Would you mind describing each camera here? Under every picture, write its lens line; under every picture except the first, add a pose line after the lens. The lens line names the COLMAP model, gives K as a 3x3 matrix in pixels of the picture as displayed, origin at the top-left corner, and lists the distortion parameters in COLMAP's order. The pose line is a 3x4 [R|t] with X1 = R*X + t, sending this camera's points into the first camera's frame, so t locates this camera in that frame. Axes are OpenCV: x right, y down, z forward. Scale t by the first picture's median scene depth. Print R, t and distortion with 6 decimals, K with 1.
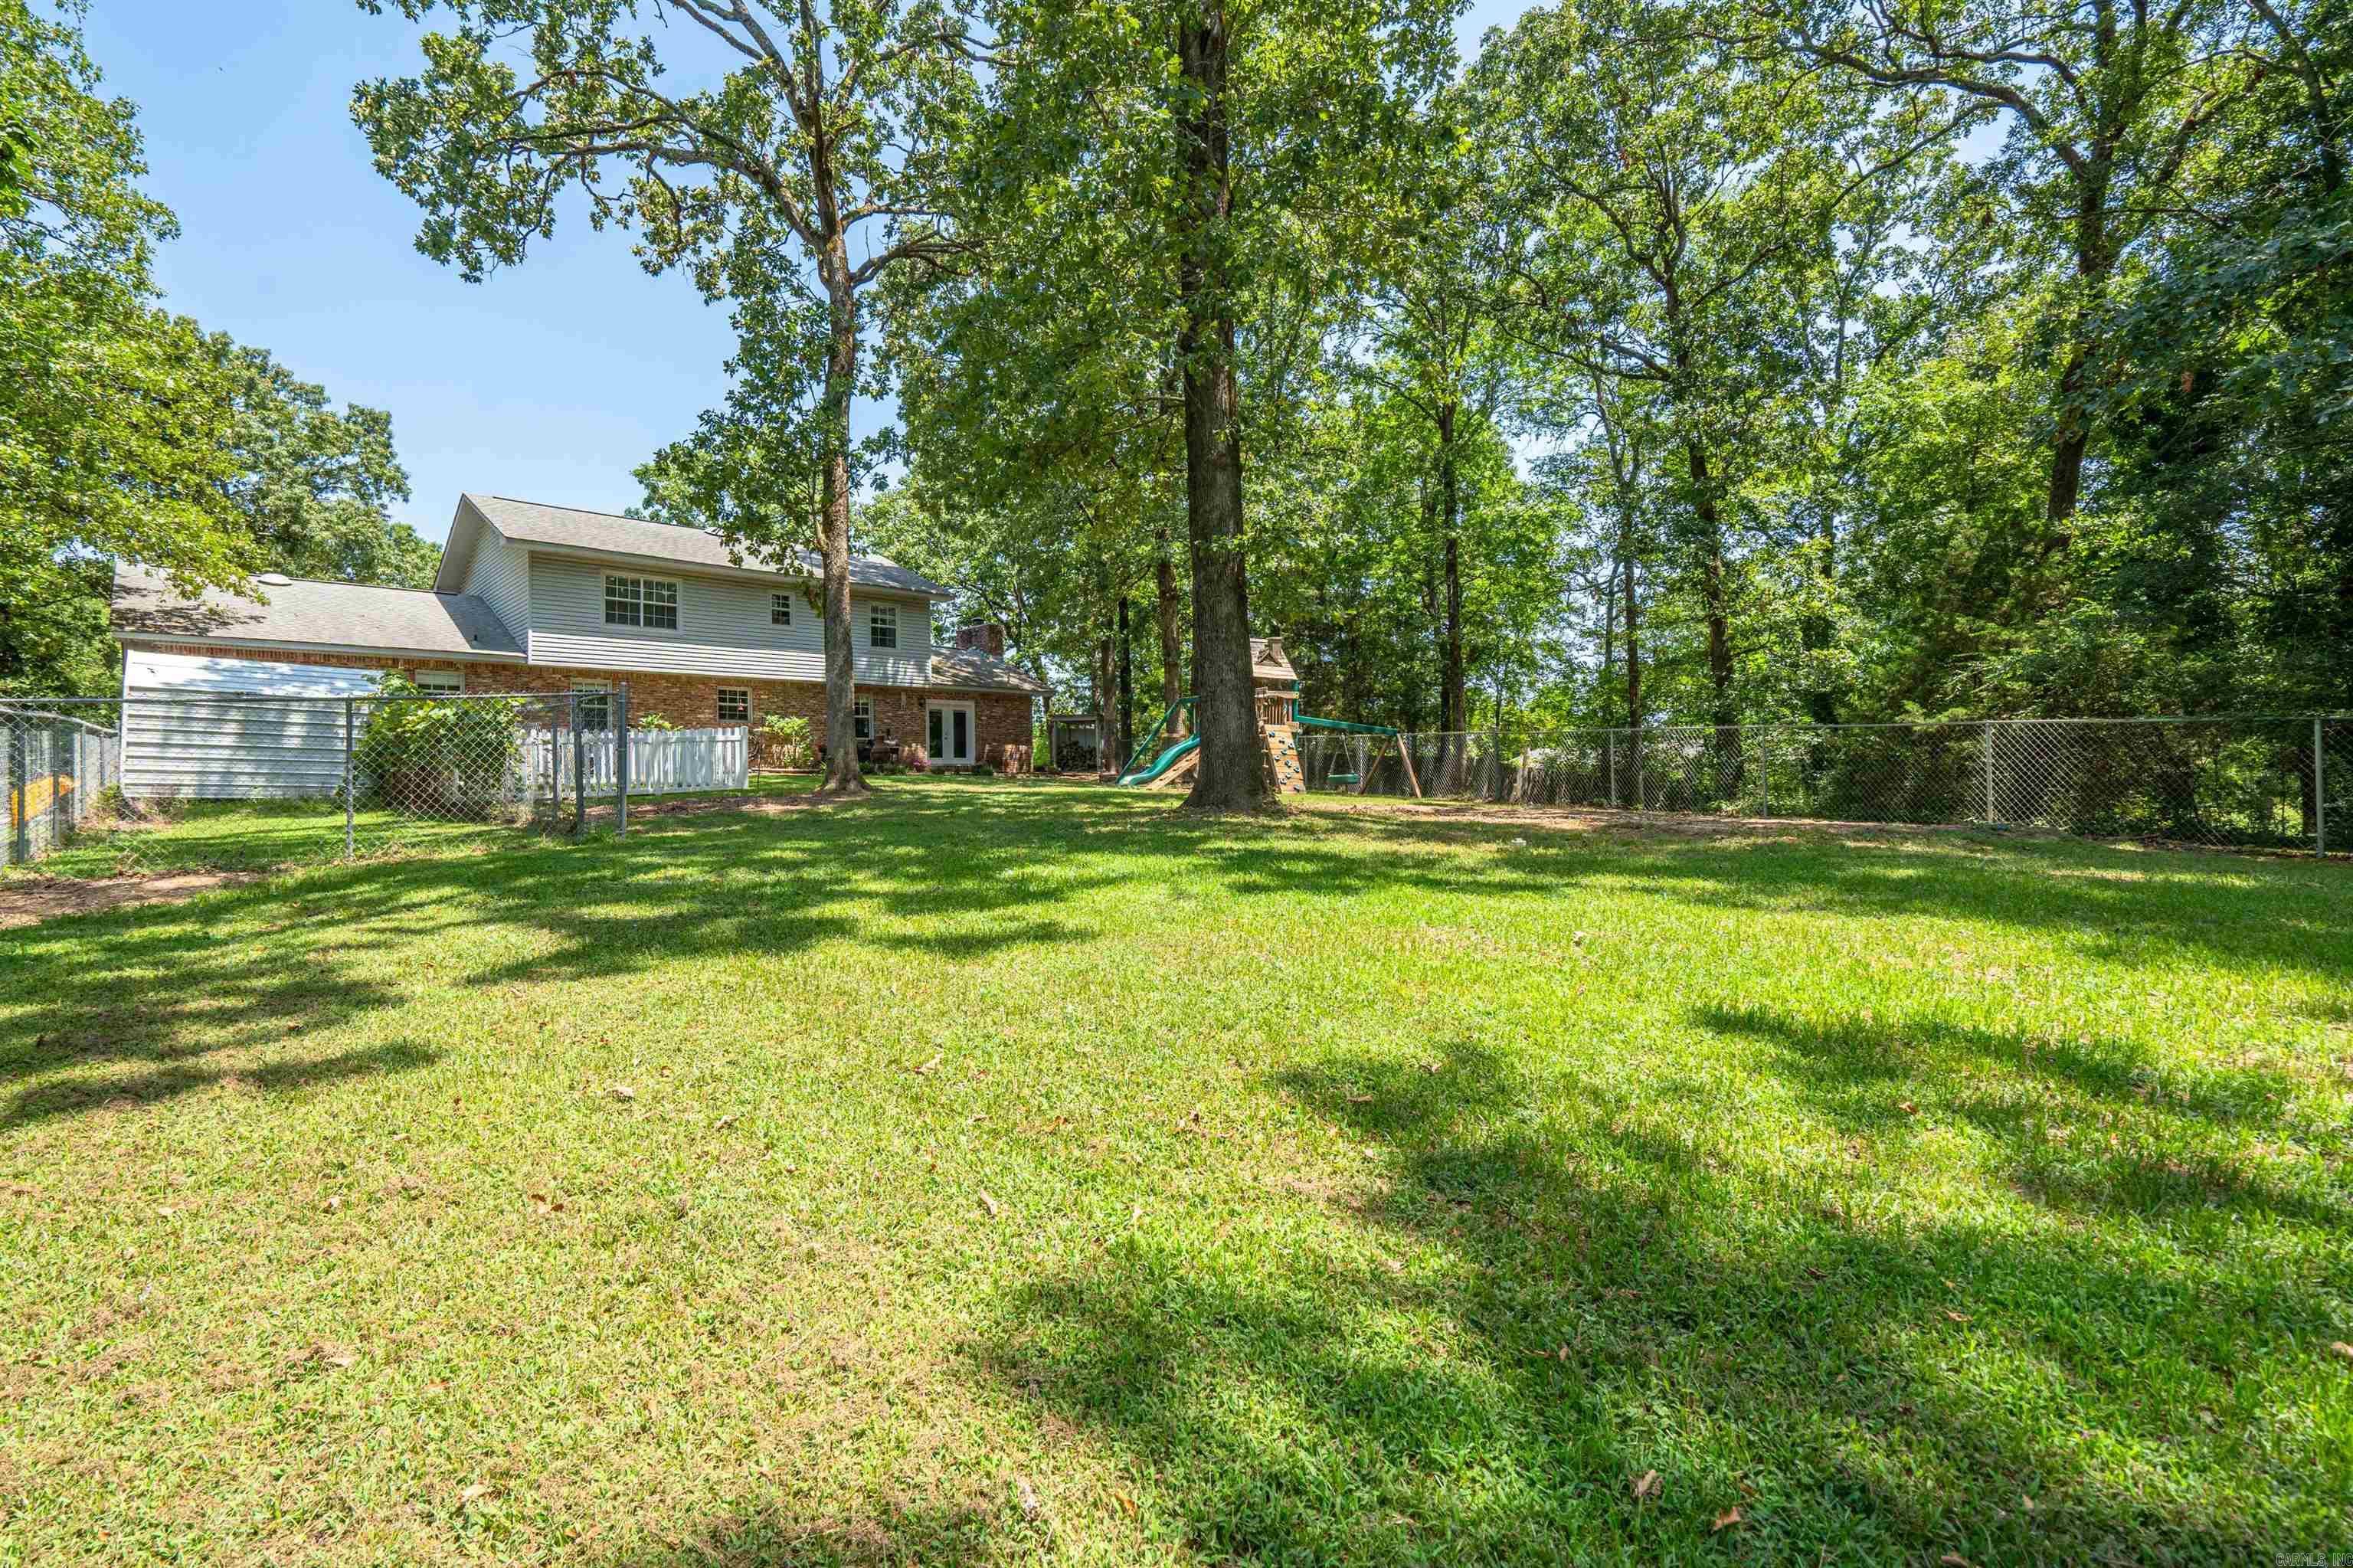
lens RADIAL K [[1092.1, 0, 1178.8], [0, 1092.1, 776.3], [0, 0, 1]] dist [0.003234, -0.000431]
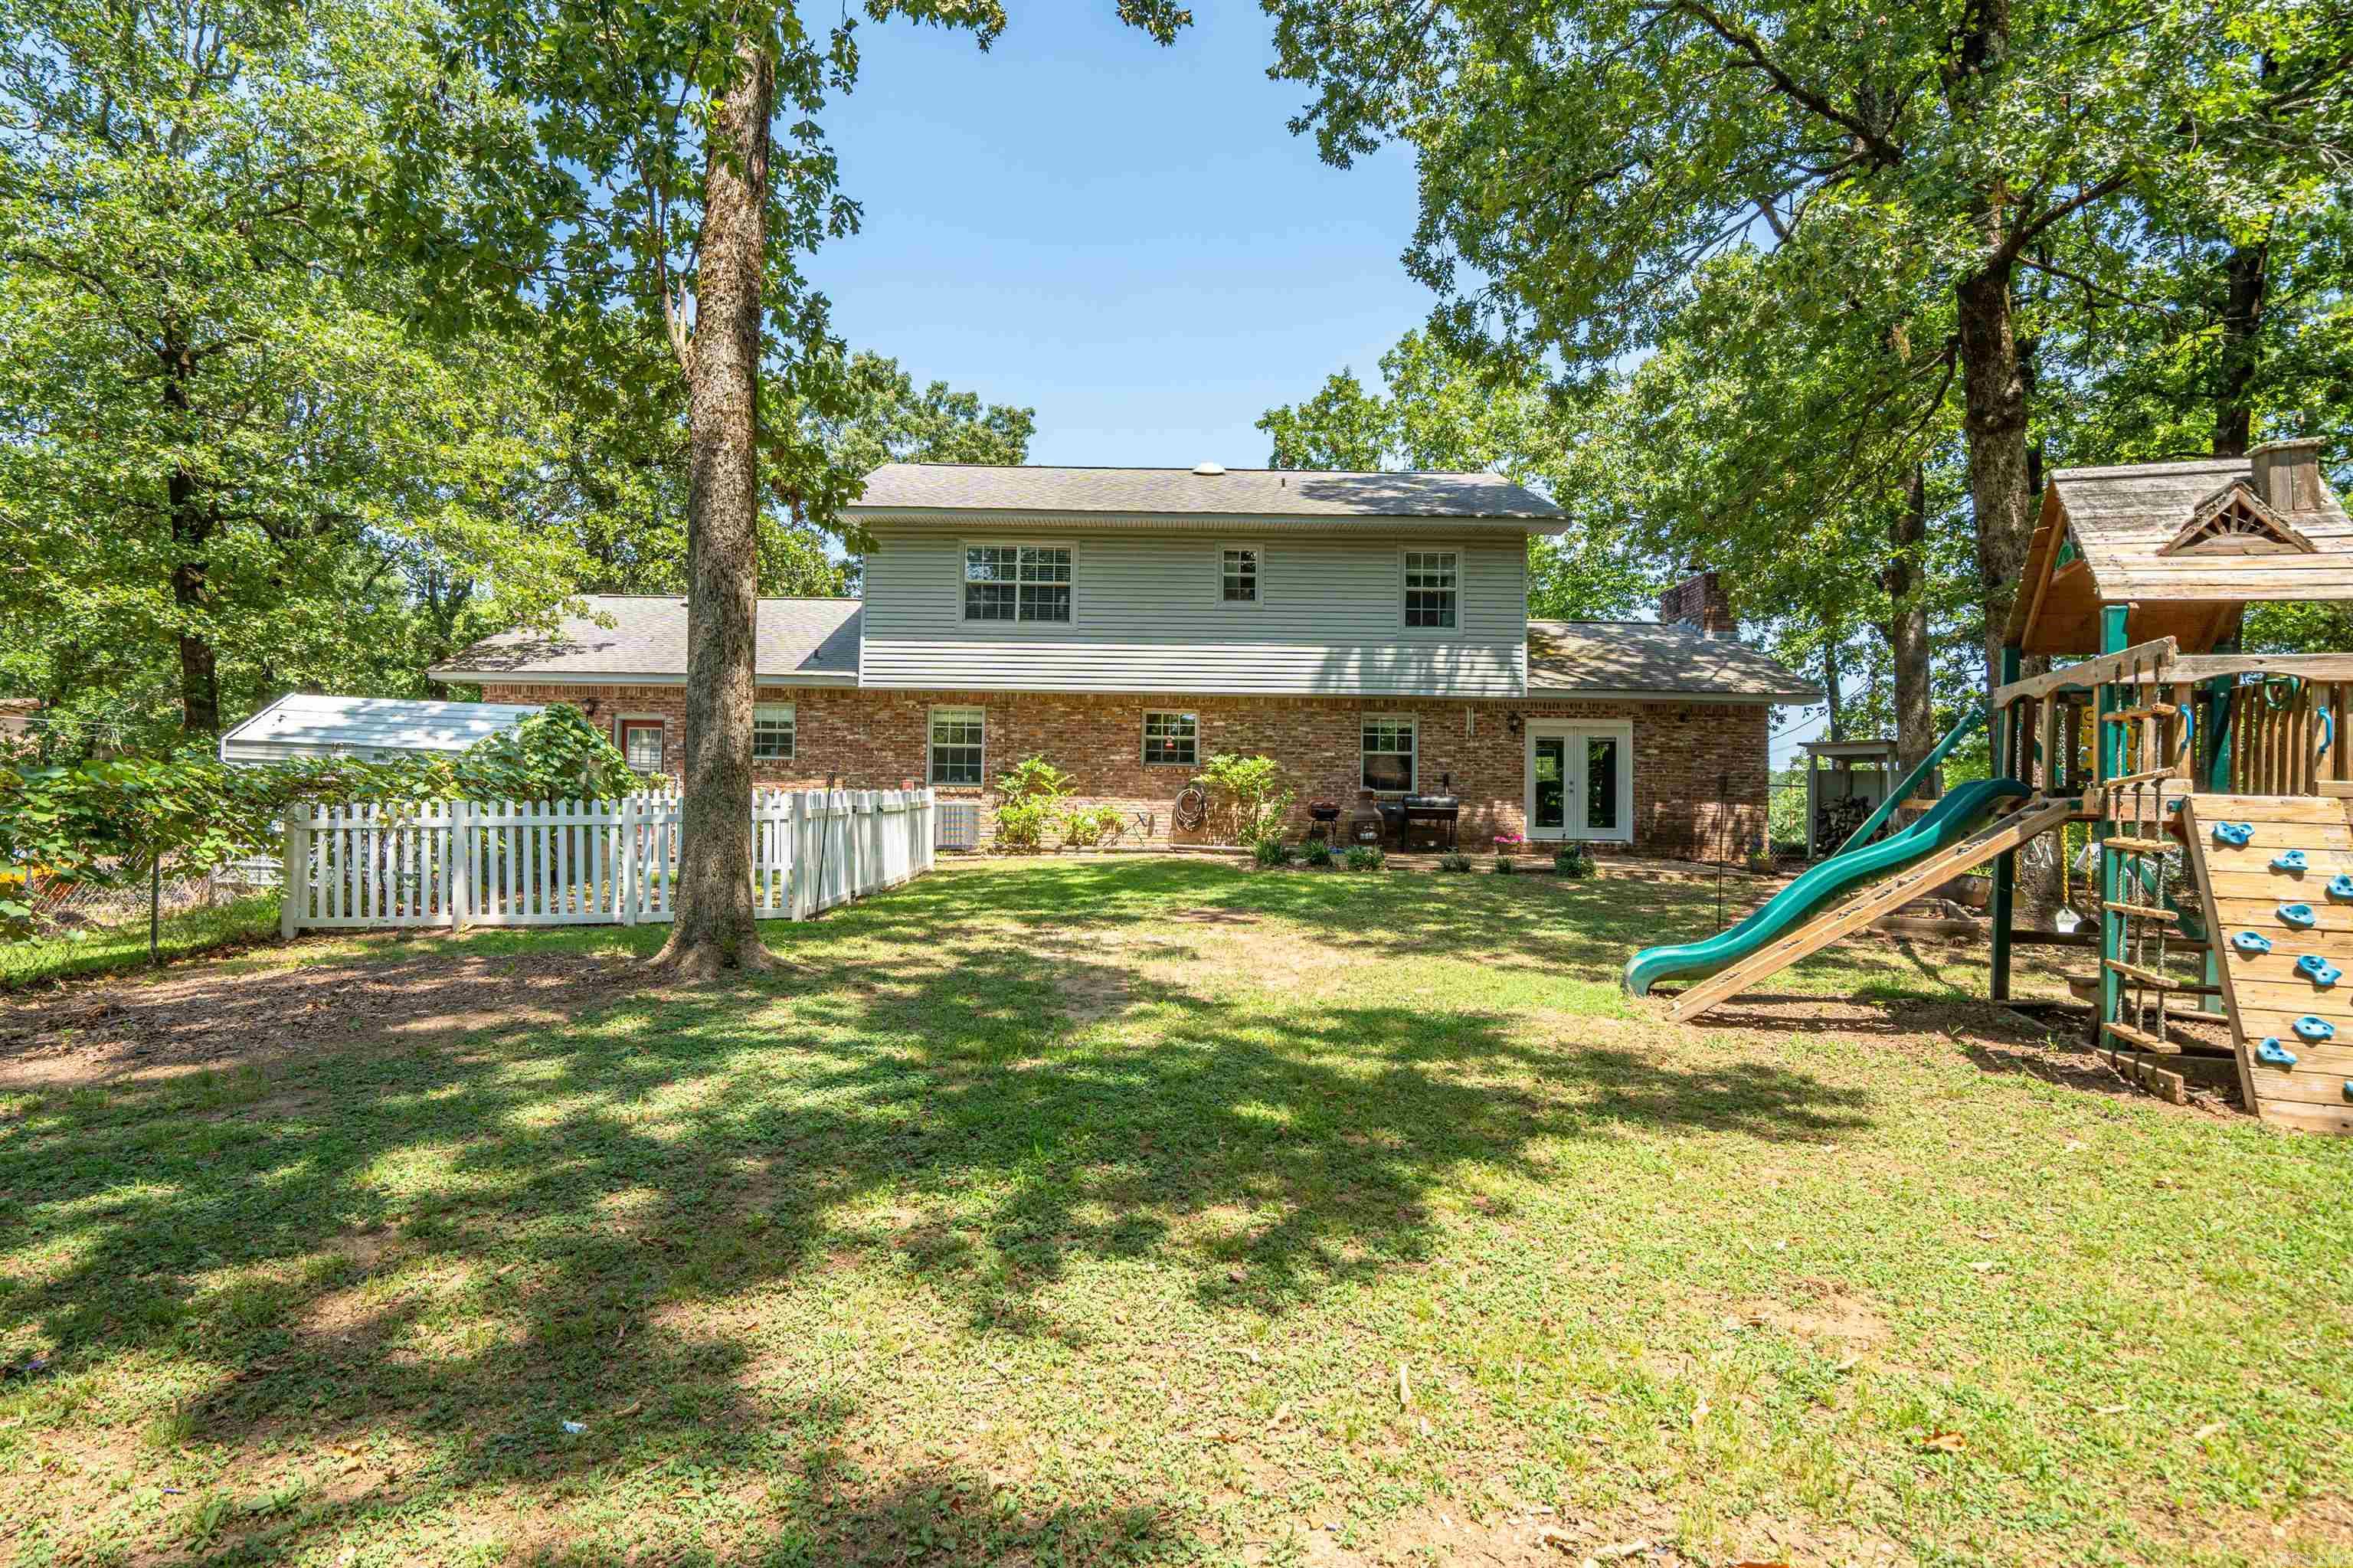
lens RADIAL K [[1271.0, 0, 1170.4], [0, 1271.0, 779.2], [0, 0, 1]] dist [0.027463, -0.000249]
pose [[0.714971, 0.005898, -0.699130, 0.090469], [-0.020706, 0.999704, -0.012741, -0.032541], [0.698848, 0.023585, 0.714881, 0.481048]]
